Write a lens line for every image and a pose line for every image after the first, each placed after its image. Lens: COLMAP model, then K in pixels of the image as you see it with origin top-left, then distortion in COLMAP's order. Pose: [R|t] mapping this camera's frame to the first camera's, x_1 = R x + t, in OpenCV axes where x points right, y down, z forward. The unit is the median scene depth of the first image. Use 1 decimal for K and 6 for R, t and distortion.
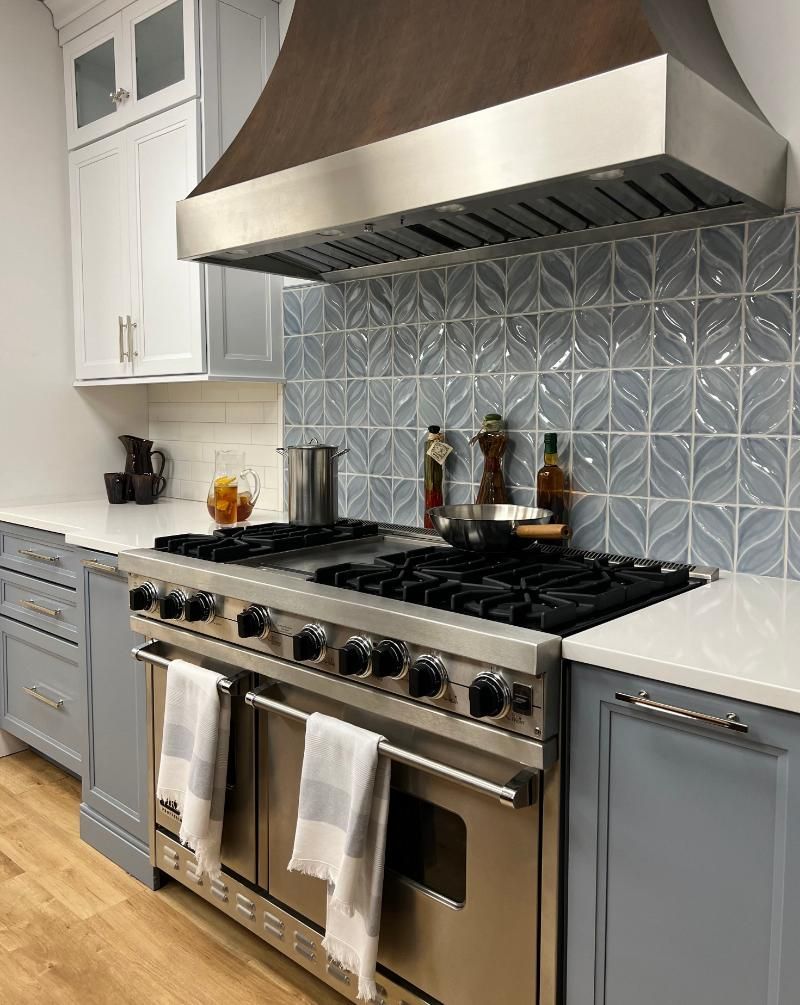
lens RADIAL K [[813.8, 0, 400.0], [0, 813.8, 502.5], [0, 0, 1]] dist [-0.004099, -0.000392]
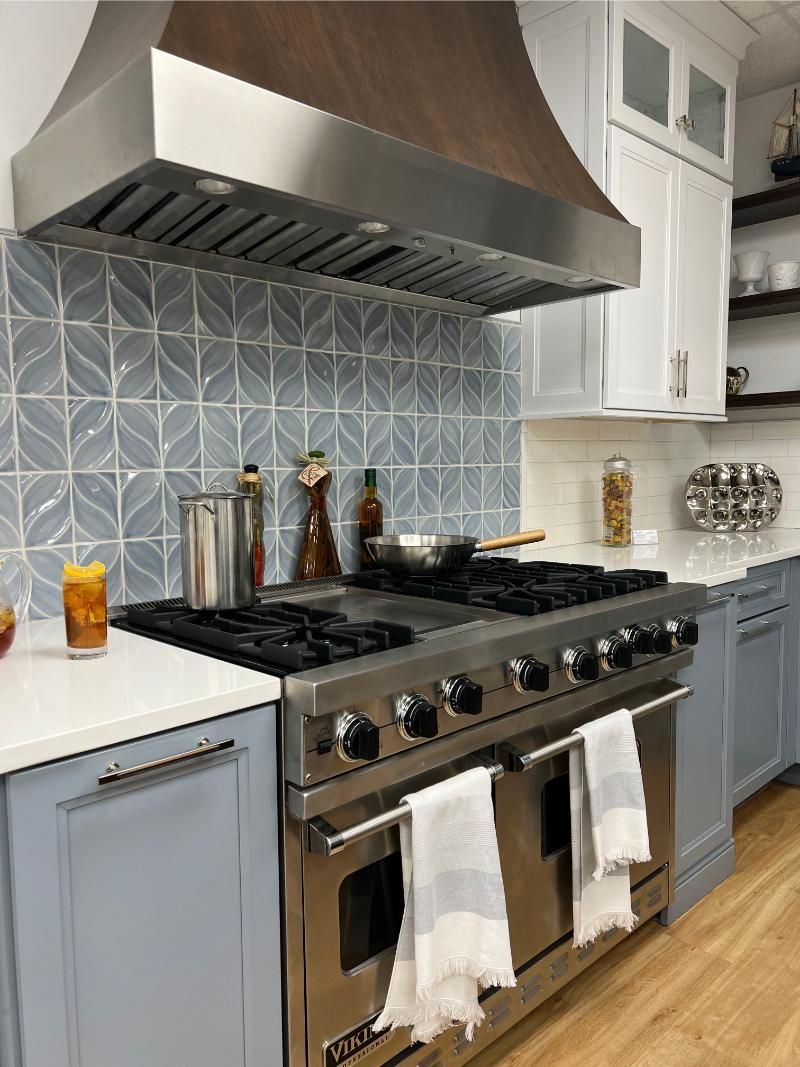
lens RADIAL K [[876.0, 0, 400.0], [0, 876.0, 533.5], [0, 0, 1]] dist [0.123780, -0.253383]
pose [[0.023828, -0.097701, 0.994931, -0.894886], [0.109355, 0.989496, 0.094548, -0.095536], [-0.993717, 0.106548, 0.034262, 0.836991]]
